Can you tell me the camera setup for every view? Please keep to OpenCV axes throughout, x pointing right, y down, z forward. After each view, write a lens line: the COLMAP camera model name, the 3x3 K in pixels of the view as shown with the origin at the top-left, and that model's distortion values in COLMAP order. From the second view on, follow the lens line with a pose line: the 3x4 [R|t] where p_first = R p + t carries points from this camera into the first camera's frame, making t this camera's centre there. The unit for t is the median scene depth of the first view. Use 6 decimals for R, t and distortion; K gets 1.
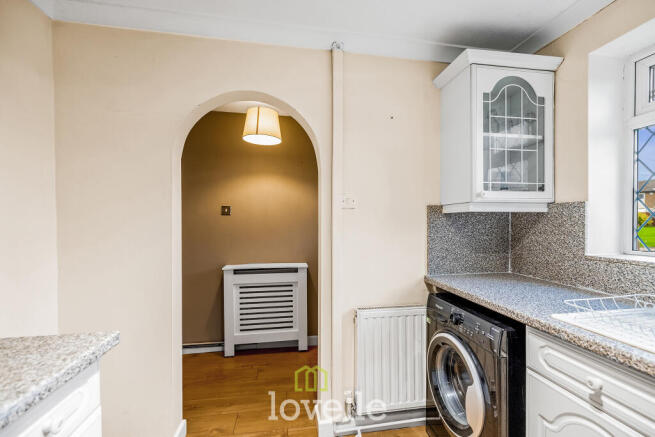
lens RADIAL K [[282.9, 0, 327.8], [0, 282.9, 223.1], [0, 0, 1]] dist [0.002427, -0.000650]
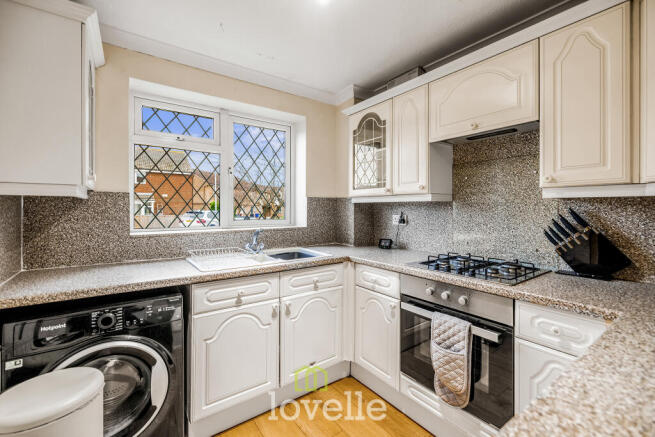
lens RADIAL K [[282.9, 0, 325.0], [0, 282.9, 208.3], [0, 0, 1]] dist [0.002427, -0.000650]
pose [[-0.444397, 0.000544, 0.895830, -1.013418], [-0.002609, 0.999995, -0.001901, -0.010112], [-0.895826, -0.003183, -0.444394, 1.294419]]
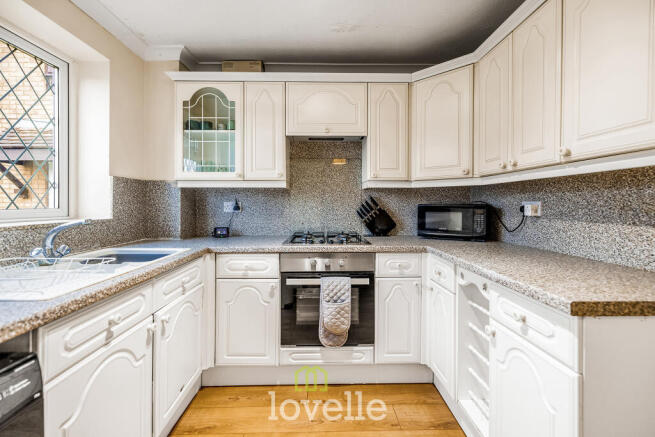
lens RADIAL K [[282.9, 0, 324.4], [0, 282.9, 205.6], [0, 0, 1]] dist [0.002427, -0.000650]
pose [[-0.989354, -0.000655, 0.145530, -0.103699], [-0.000514, 0.999999, 0.001003, 0.081089], [-0.145530, 0.000917, -0.989353, 1.973692]]
